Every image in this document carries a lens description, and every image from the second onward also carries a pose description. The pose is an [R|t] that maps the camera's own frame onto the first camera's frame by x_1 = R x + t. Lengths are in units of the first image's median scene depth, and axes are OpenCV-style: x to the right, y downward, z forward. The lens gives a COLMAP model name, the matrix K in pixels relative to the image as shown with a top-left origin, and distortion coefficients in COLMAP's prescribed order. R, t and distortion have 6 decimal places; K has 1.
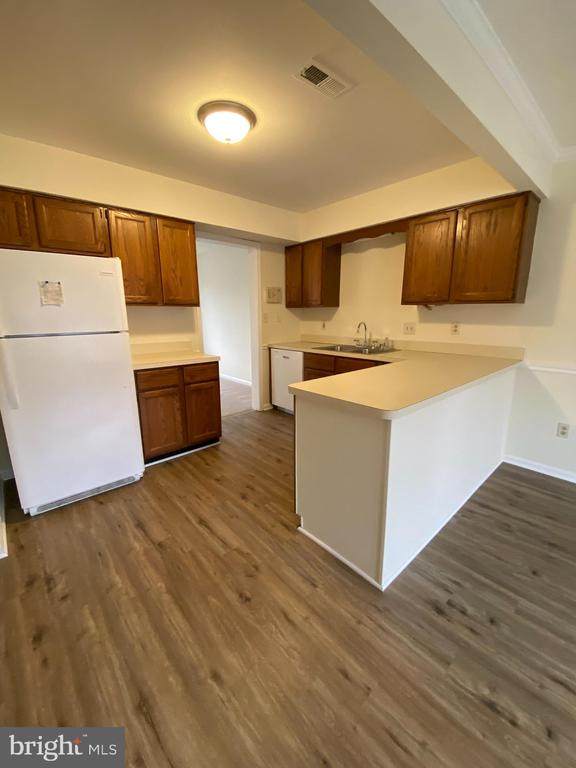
lens RADIAL K [[314.1, 0, 287.4], [0, 314.1, 381.9], [0, 0, 1]] dist [-0.021865, -0.001291]
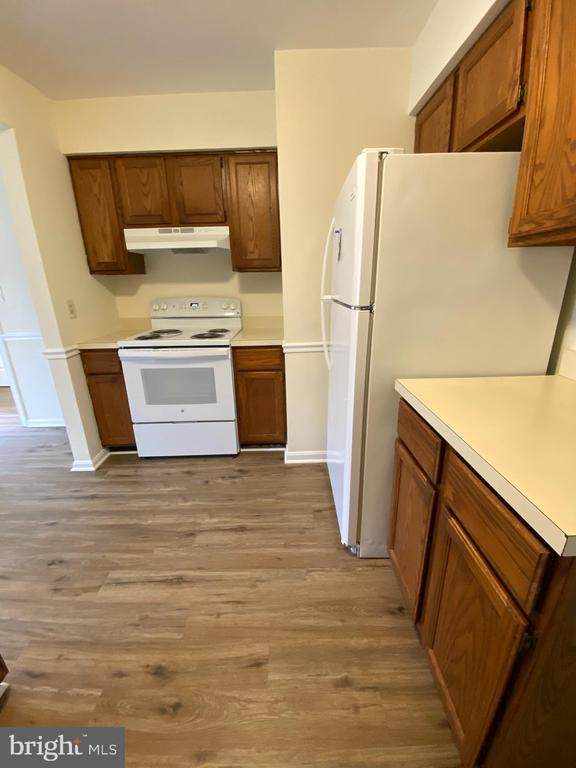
lens RADIAL K [[314.1, 0, 289.2], [0, 314.1, 380.5], [0, 0, 1]] dist [-0.021865, -0.001291]
pose [[-0.655900, 0.255240, -0.710385, -0.062199], [-0.146348, 0.880242, 0.451393, -0.339659], [0.740525, 0.400032, -0.539997, 1.551203]]
